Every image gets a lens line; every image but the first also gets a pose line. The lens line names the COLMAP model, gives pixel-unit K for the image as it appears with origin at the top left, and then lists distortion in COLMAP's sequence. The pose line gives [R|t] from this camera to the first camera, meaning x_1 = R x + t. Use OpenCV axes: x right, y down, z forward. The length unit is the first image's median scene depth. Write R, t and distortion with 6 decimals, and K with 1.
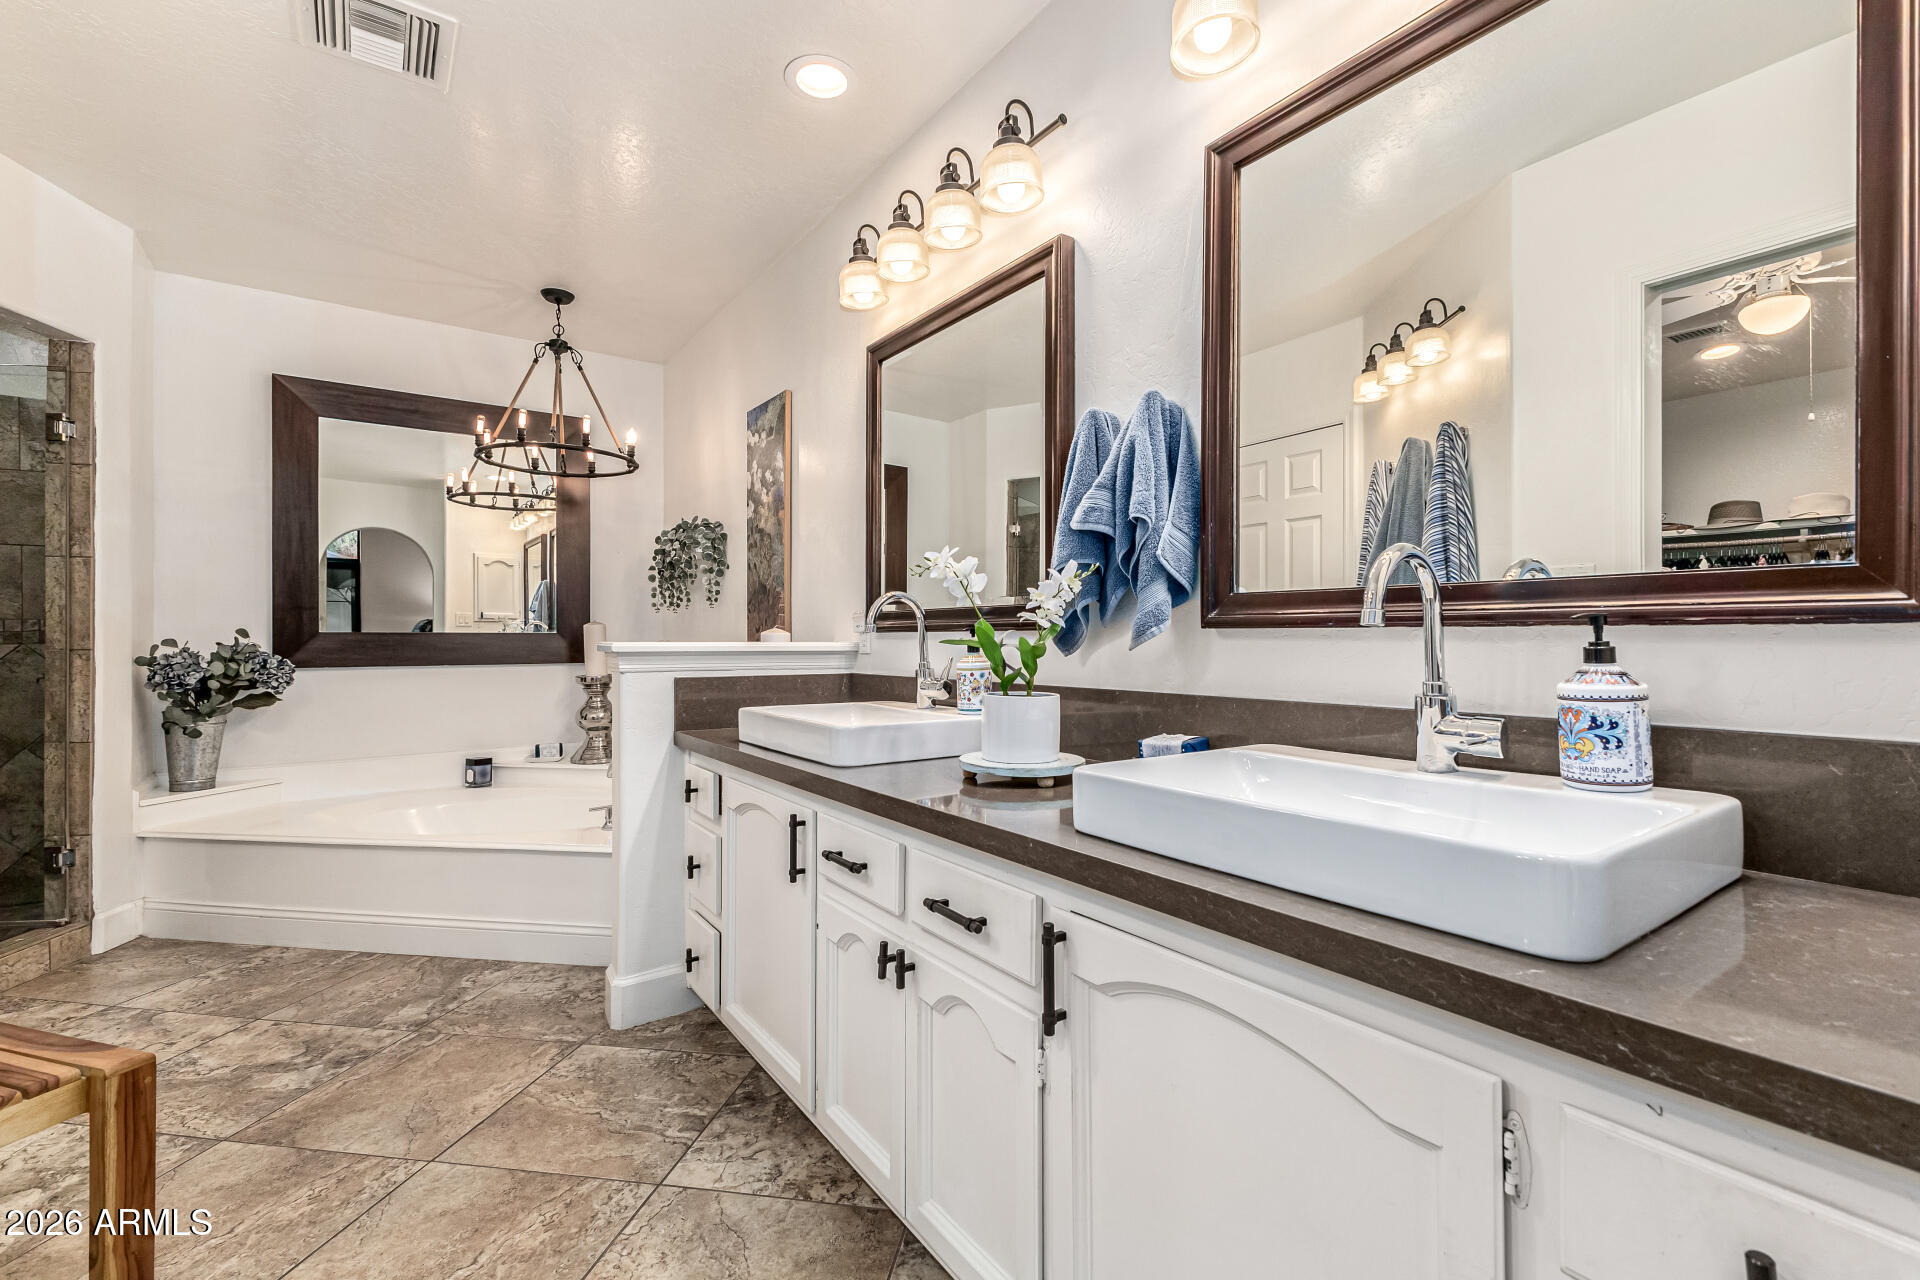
lens RADIAL K [[829.3, 0, 954.2], [0, 829.3, 631.3], [0, 0, 1]] dist [0.005852, 0.000183]
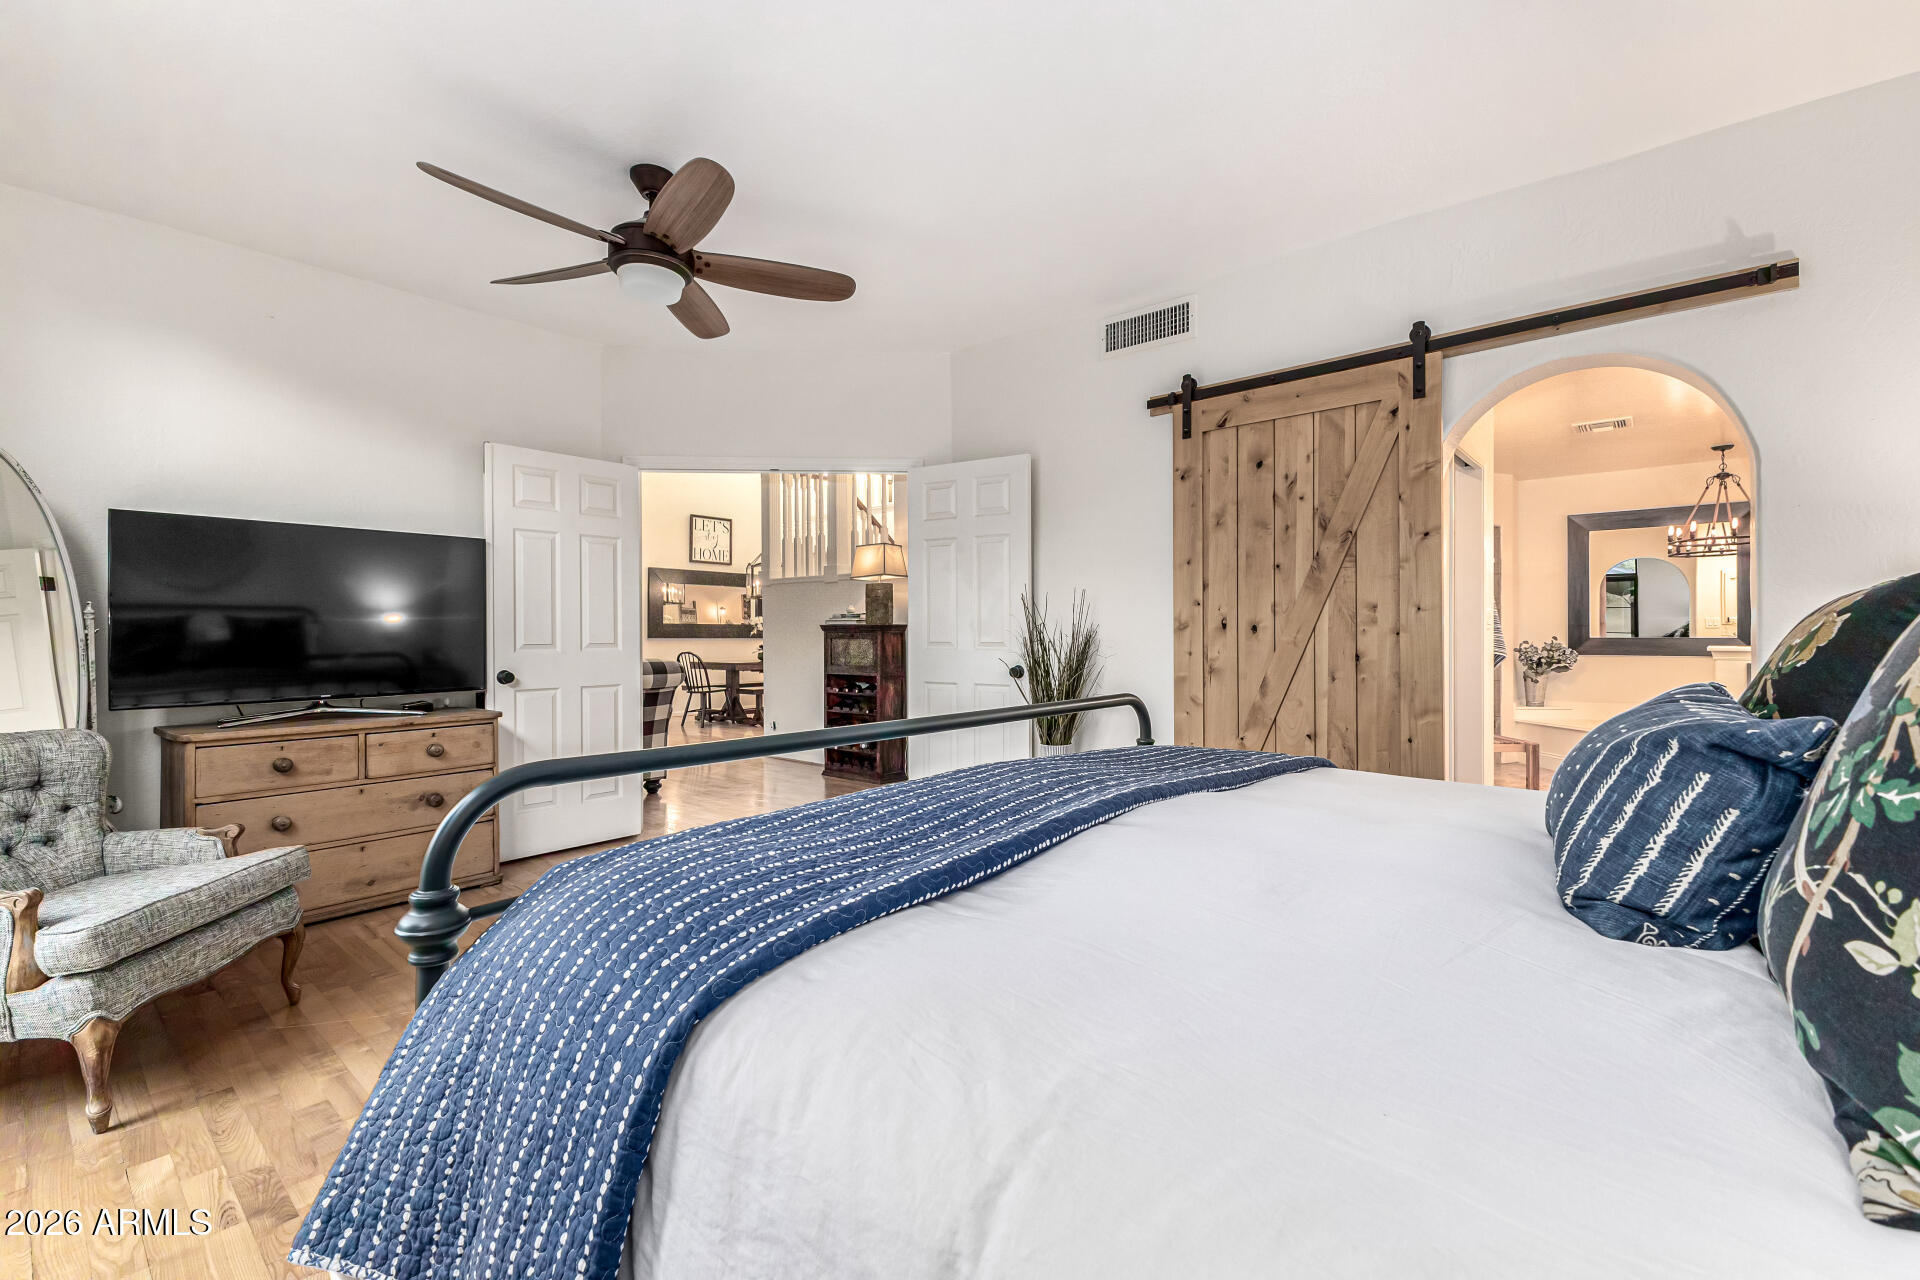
lens RADIAL K [[829.3, 0, 954.2], [0, 829.3, 631.3], [0, 0, 1]] dist [0.005852, 0.000183]
pose [[0.240007, 0.002393, -0.970768, 0.866608], [0.011666, 0.999918, 0.005350, -0.044356], [0.970701, -0.012609, 0.239959, -1.029613]]
